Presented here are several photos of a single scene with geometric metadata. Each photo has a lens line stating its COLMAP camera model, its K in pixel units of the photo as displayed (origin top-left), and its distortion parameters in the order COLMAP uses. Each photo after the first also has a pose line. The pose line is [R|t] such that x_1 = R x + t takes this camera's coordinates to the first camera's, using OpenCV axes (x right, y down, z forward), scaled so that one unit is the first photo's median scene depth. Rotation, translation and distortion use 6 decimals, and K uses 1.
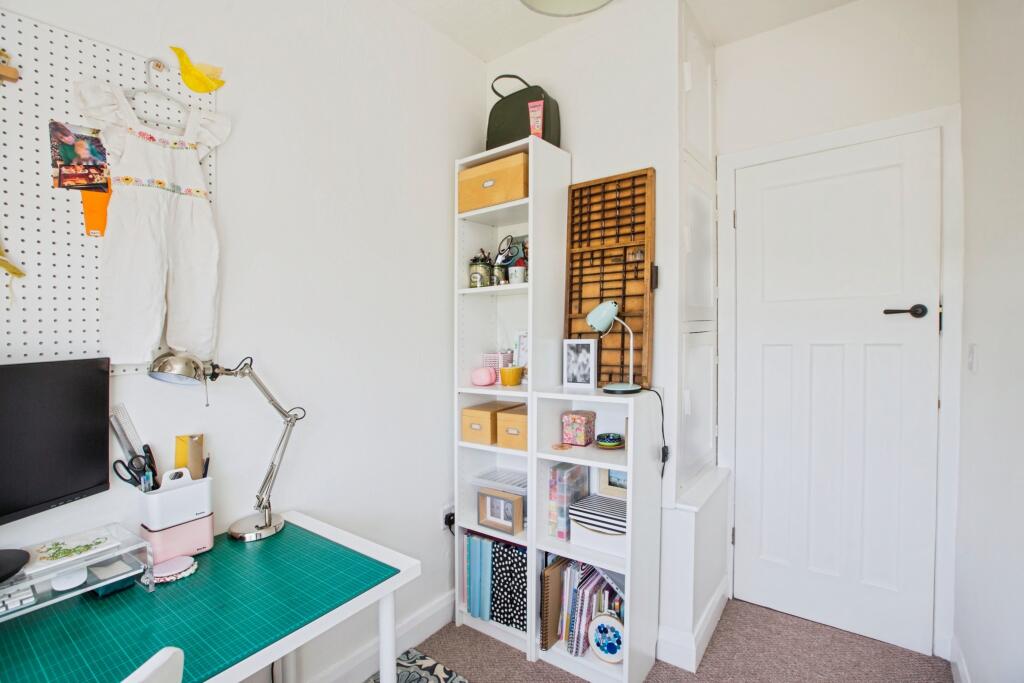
lens RADIAL K [[474.7, 0, 511.1], [0, 474.7, 336.3], [0, 0, 1]] dist [-0.004779, 0.001421]
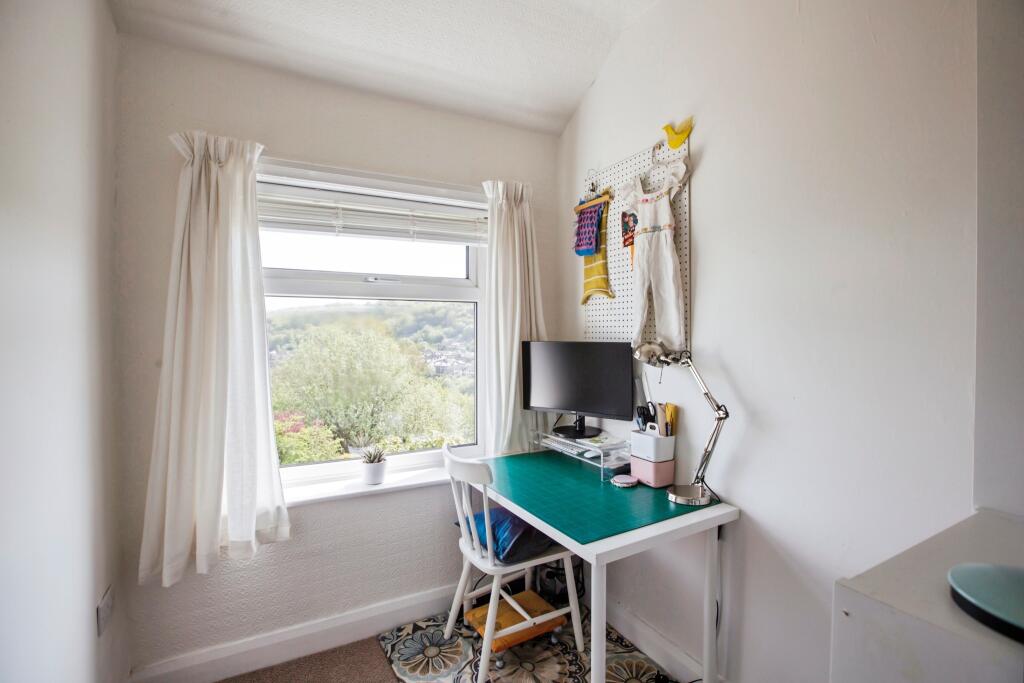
lens RADIAL K [[474.7, 0, 493.5], [0, 474.7, 316.8], [0, 0, 1]] dist [-0.004779, 0.001421]
pose [[-0.413144, 0.006380, -0.910643, 0.839795], [-0.004495, 0.999949, 0.009045, -0.056181], [0.910655, 0.007830, -0.413094, 1.189504]]
